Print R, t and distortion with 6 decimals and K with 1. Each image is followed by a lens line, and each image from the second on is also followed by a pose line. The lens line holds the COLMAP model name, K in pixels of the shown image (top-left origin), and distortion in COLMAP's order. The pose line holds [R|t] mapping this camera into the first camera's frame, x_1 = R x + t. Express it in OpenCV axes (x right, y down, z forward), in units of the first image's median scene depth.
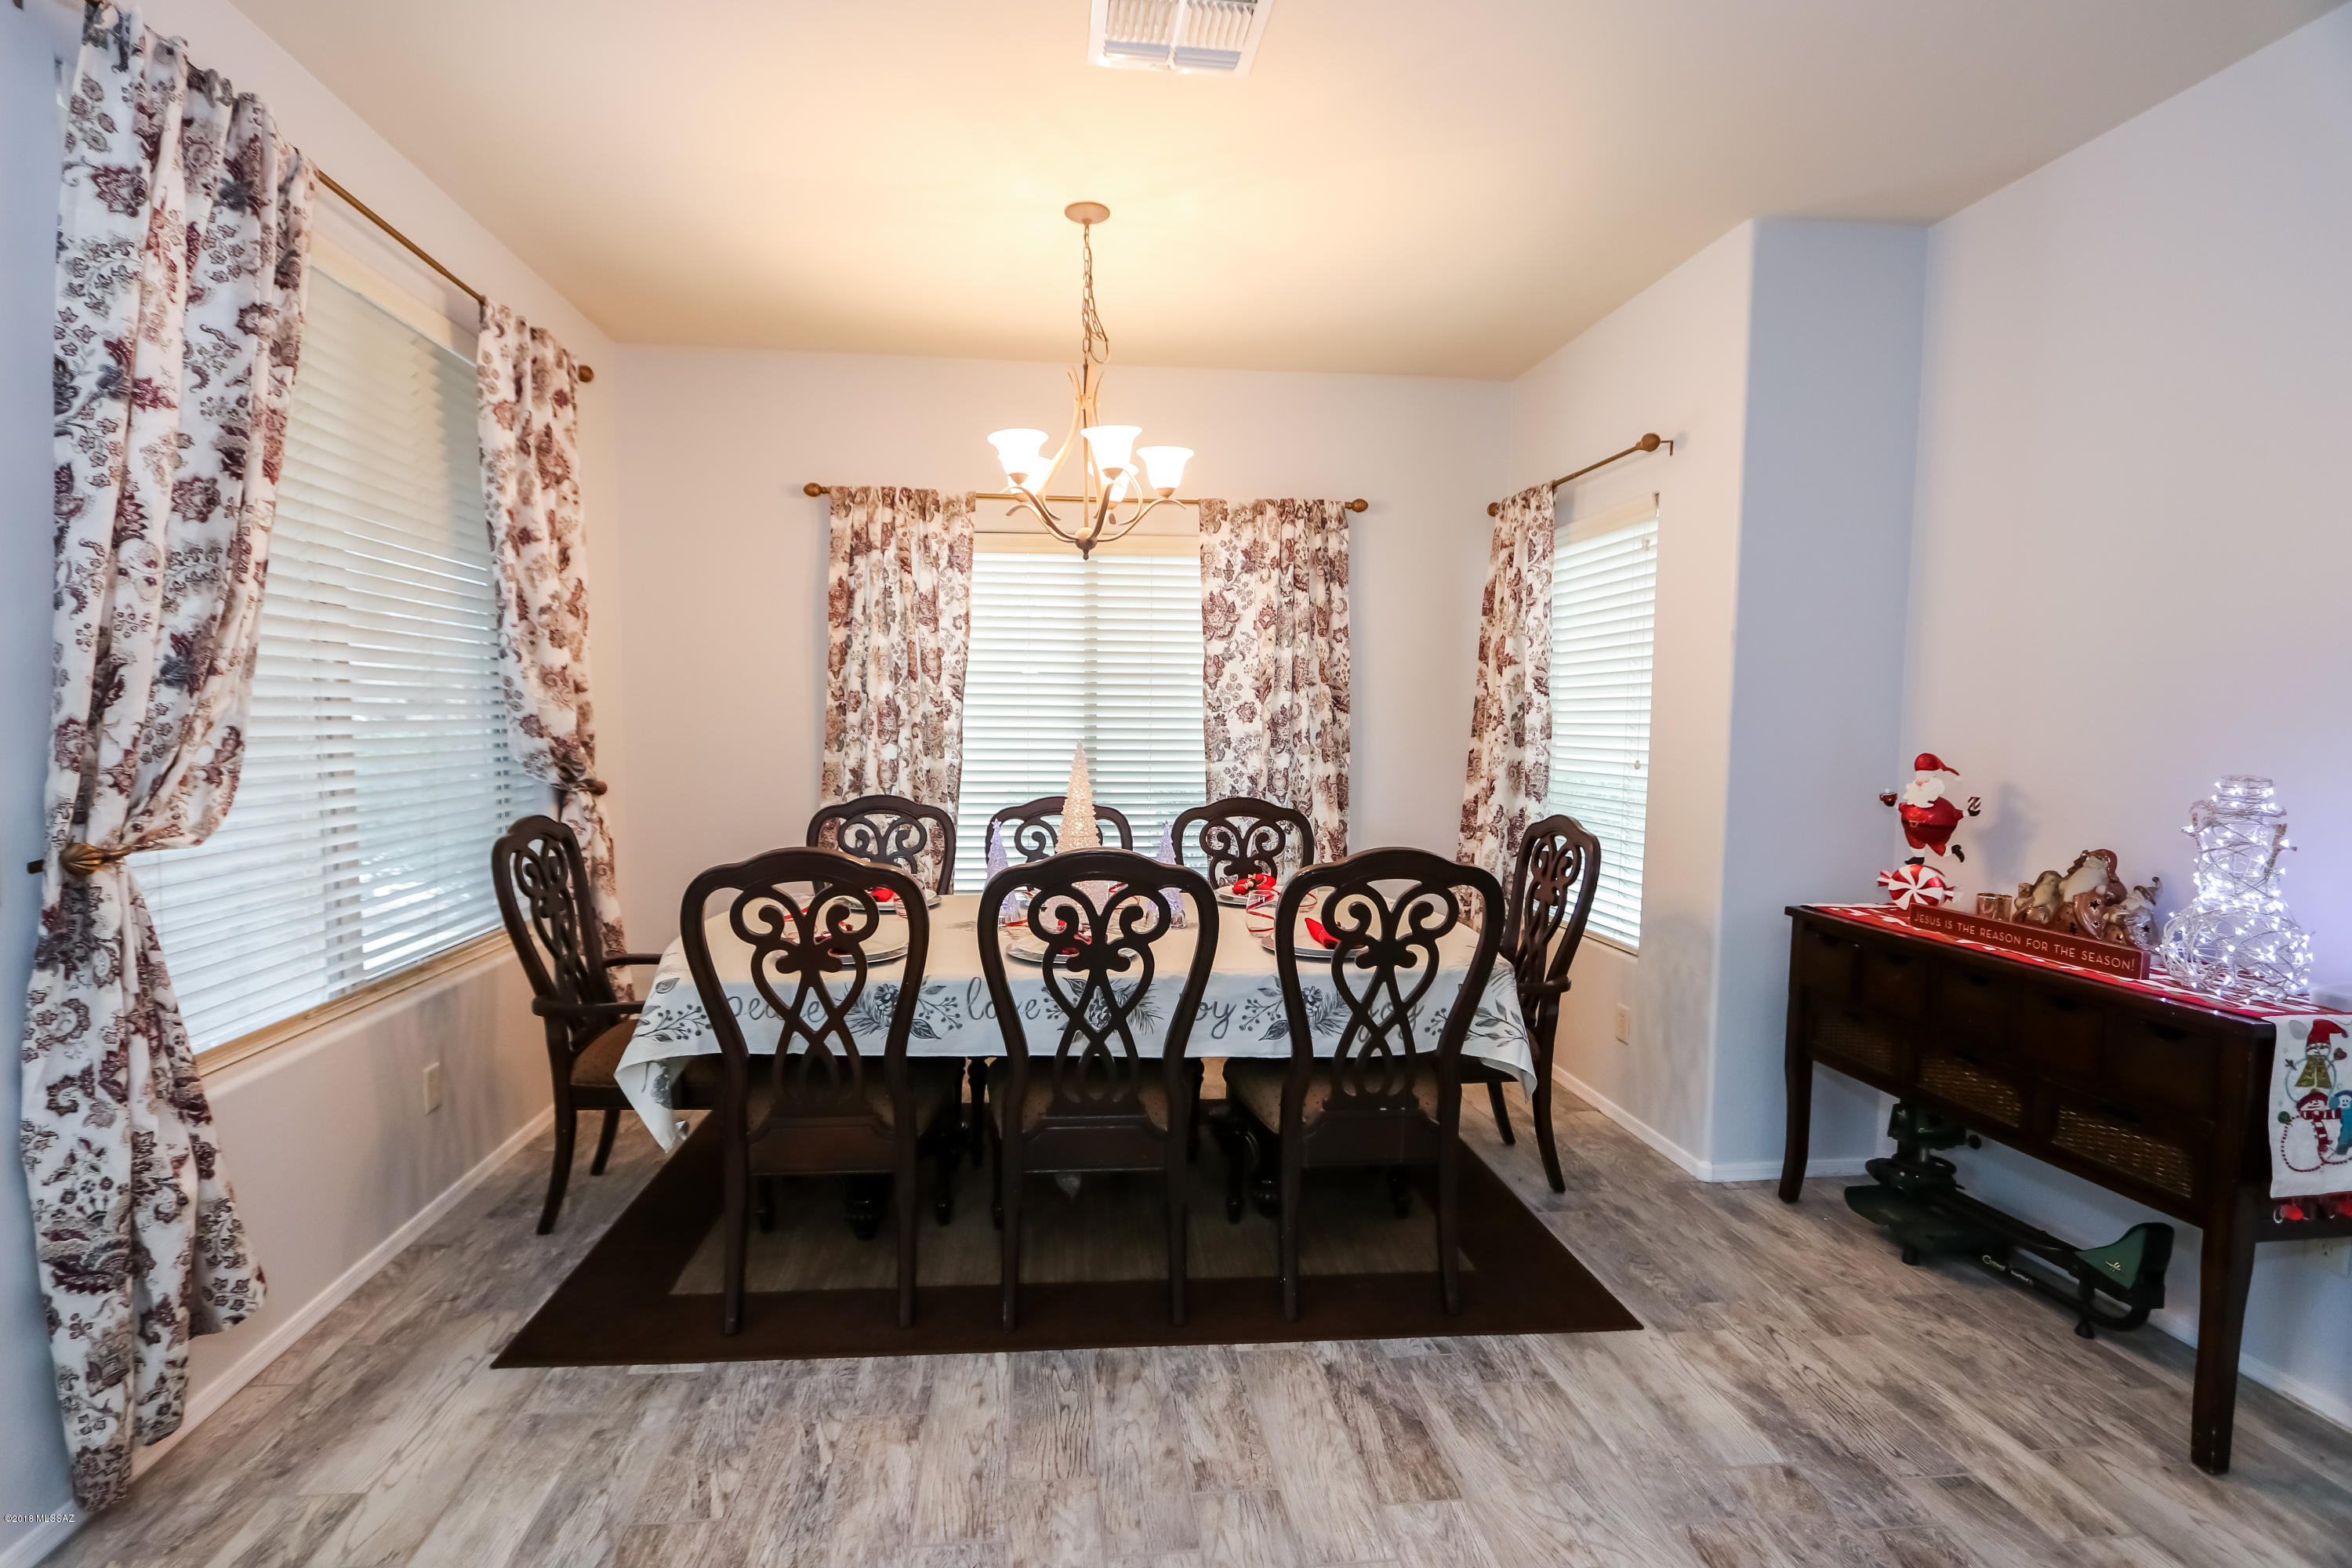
lens RADIAL K [[1089.6, 0, 1144.0], [0, 1089.6, 799.7], [0, 0, 1]] dist [-0.015914, 0.001970]
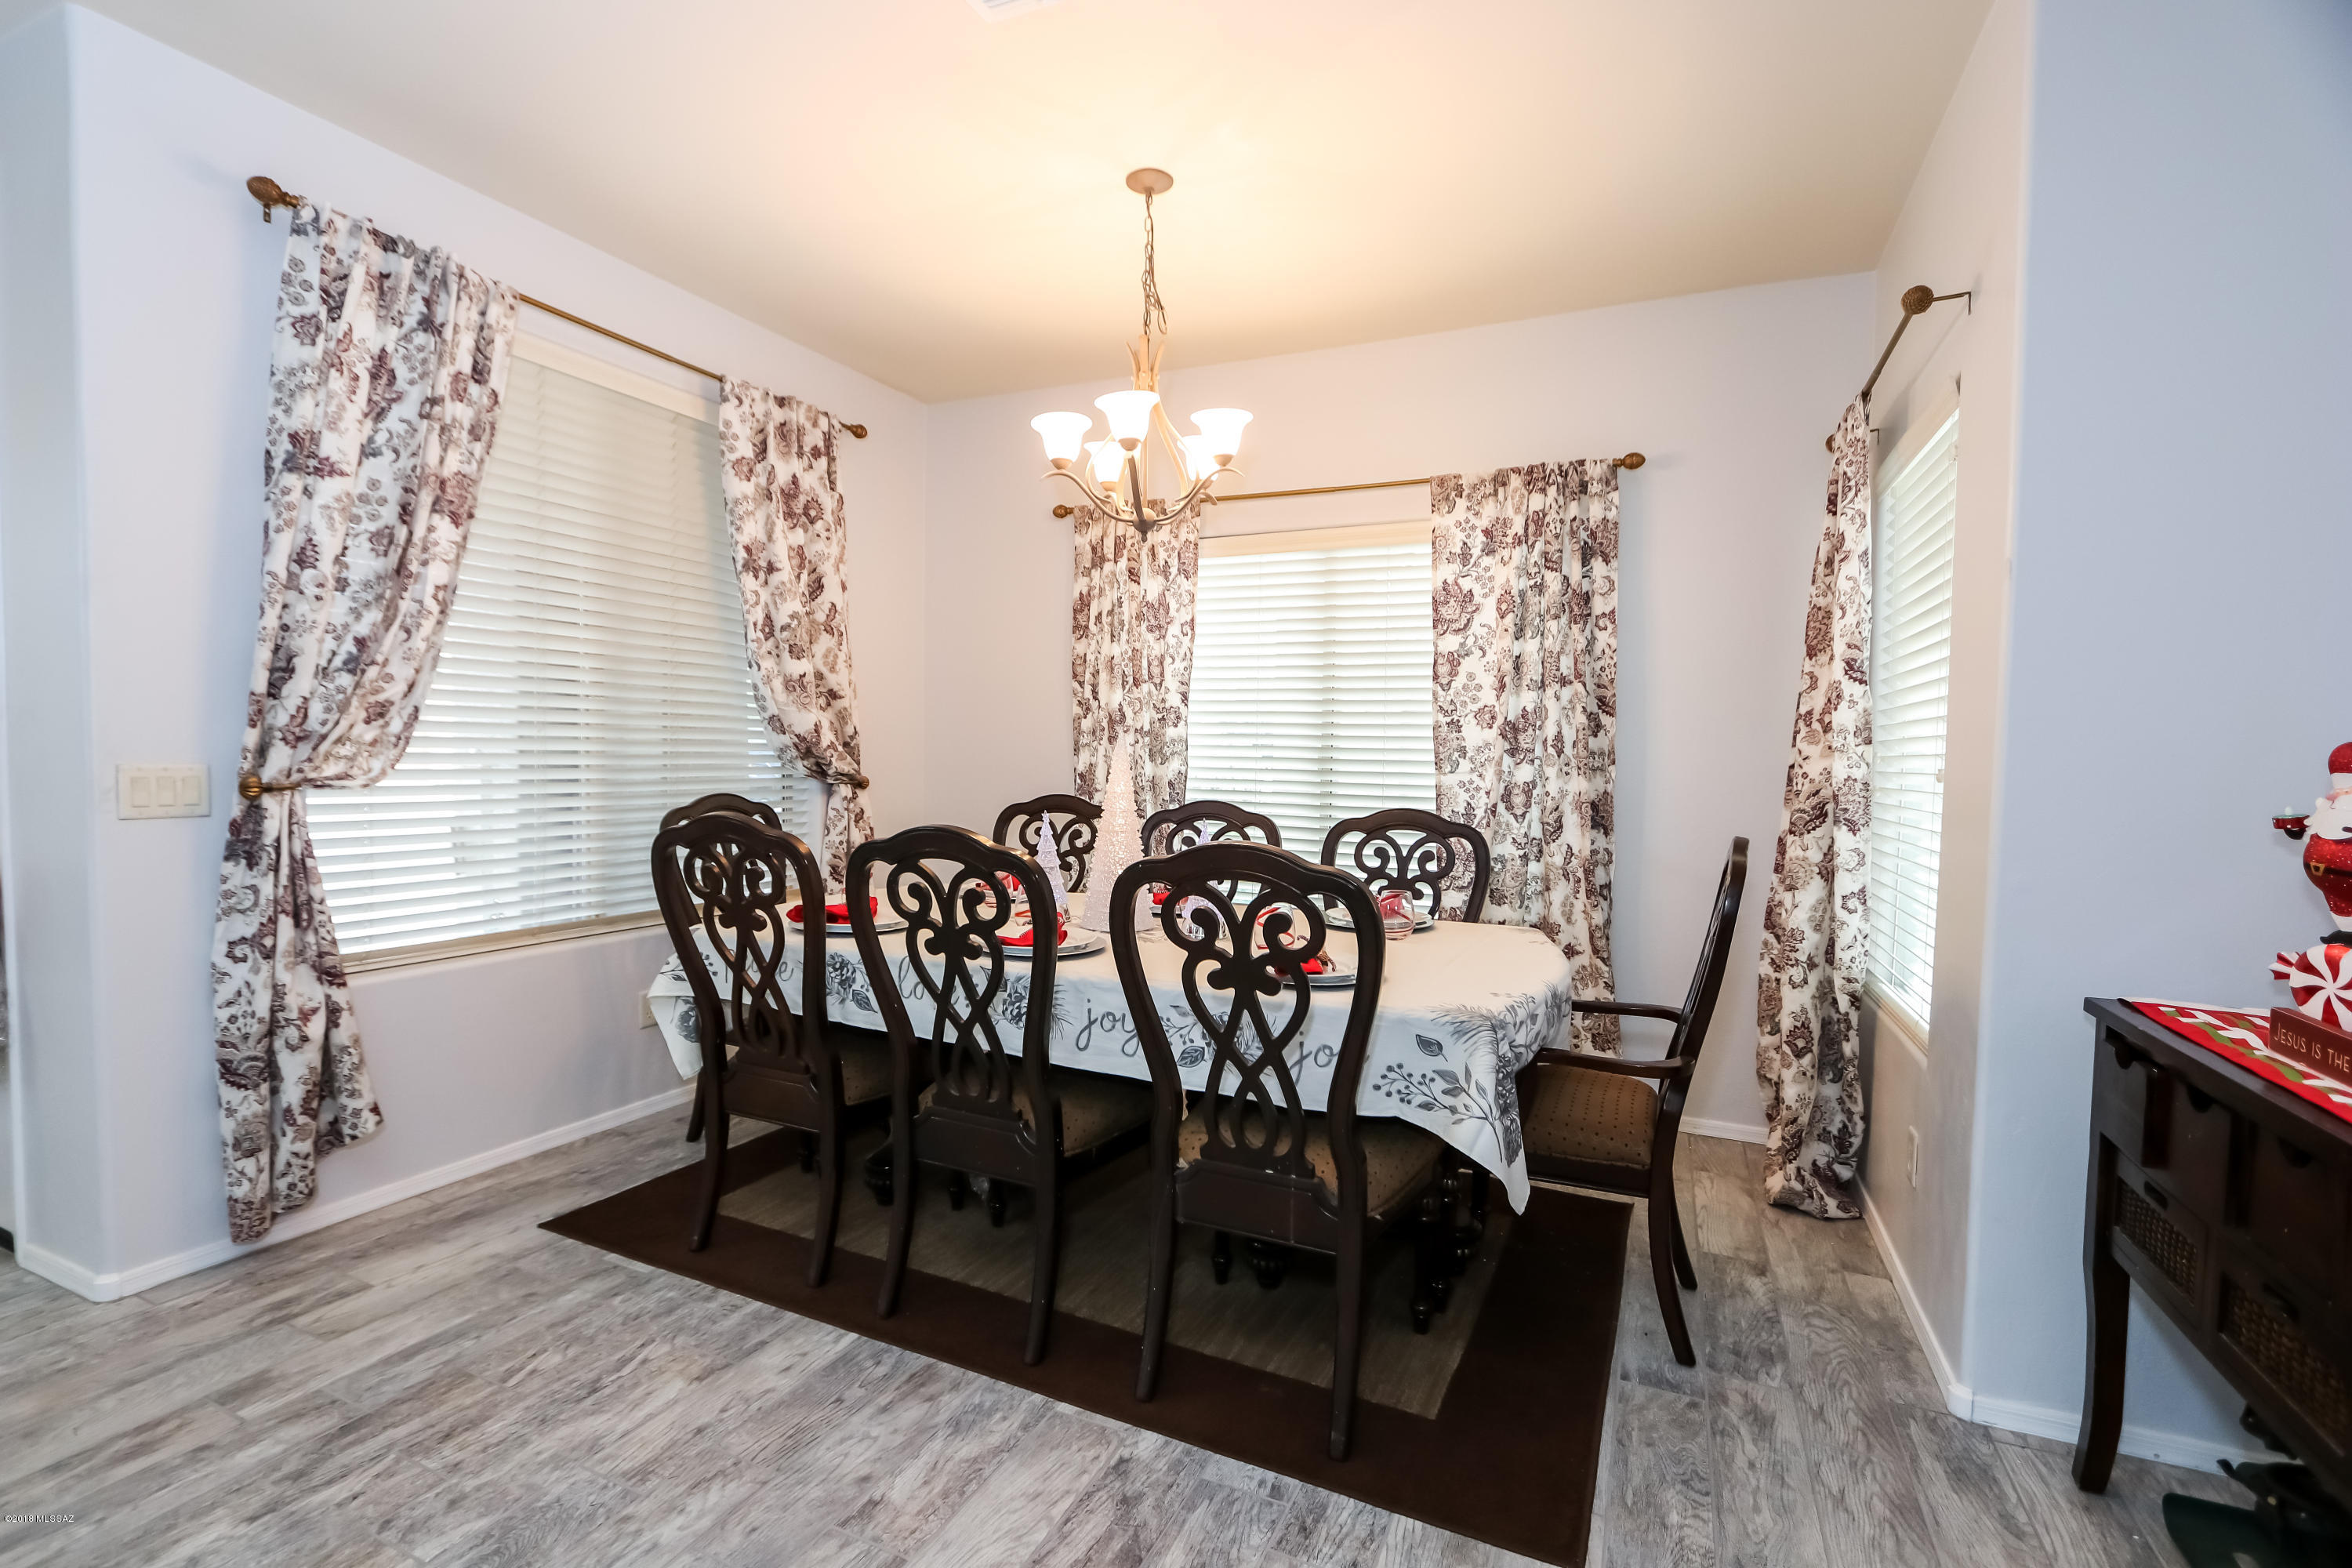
lens RADIAL K [[1068.2, 0, 1139.9], [0, 1068.2, 798.5], [0, 0, 1]] dist [-0.012794, -0.000084]
pose [[0.860062, 0.028903, -0.509370, 0.433556], [-0.047963, 0.998553, -0.024323, 0.026321], [0.507930, 0.045351, 0.860204, 0.210726]]
